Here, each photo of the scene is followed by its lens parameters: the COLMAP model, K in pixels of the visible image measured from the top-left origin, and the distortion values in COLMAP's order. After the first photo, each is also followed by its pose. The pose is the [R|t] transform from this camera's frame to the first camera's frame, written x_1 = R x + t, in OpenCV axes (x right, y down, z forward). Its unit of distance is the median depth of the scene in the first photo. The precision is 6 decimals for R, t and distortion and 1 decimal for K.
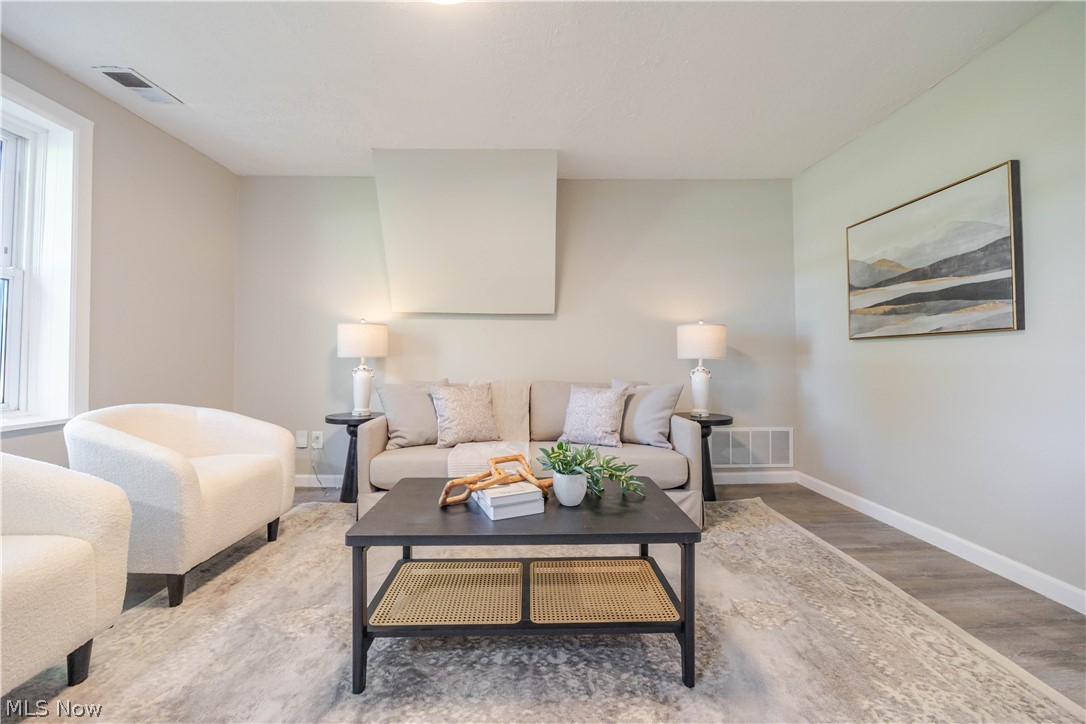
lens RADIAL K [[422.7, 0, 535.1], [0, 422.7, 357.1], [0, 0, 1]] dist [-0.002239, 0.000162]
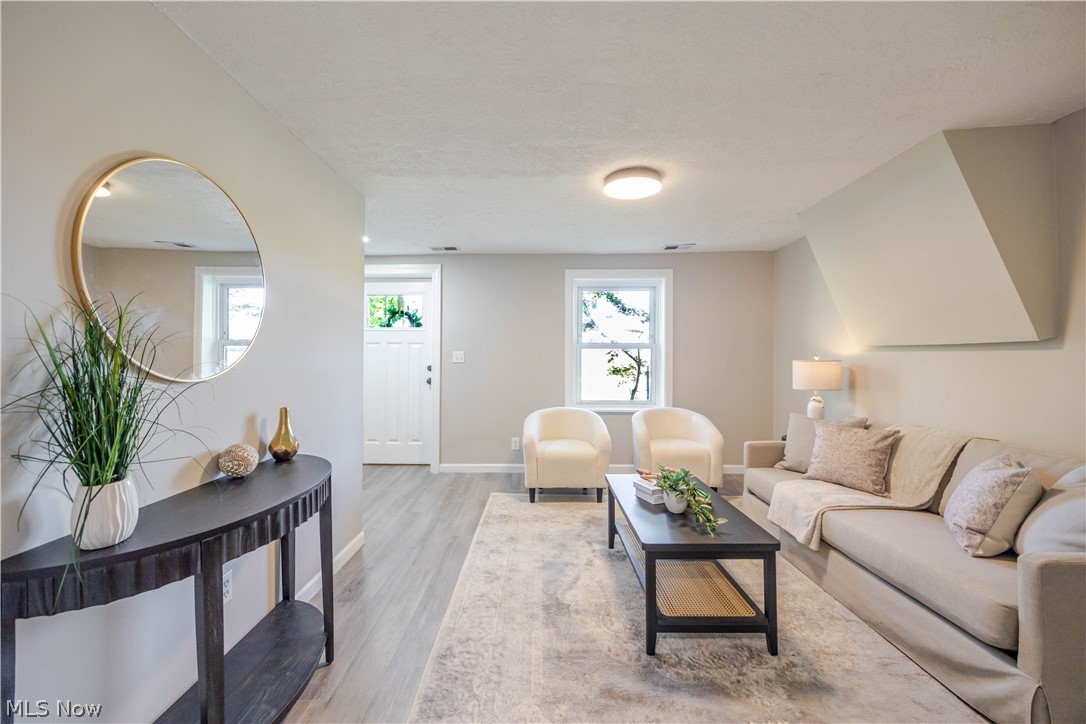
lens RADIAL K [[422.7, 0, 535.1], [0, 422.7, 357.1], [0, 0, 1]] dist [-0.002239, 0.000162]
pose [[-0.041359, -0.005504, -0.999129, 0.834918], [0.004554, 0.999973, -0.005698, -0.091325], [0.999134, -0.004786, -0.041333, 0.321674]]
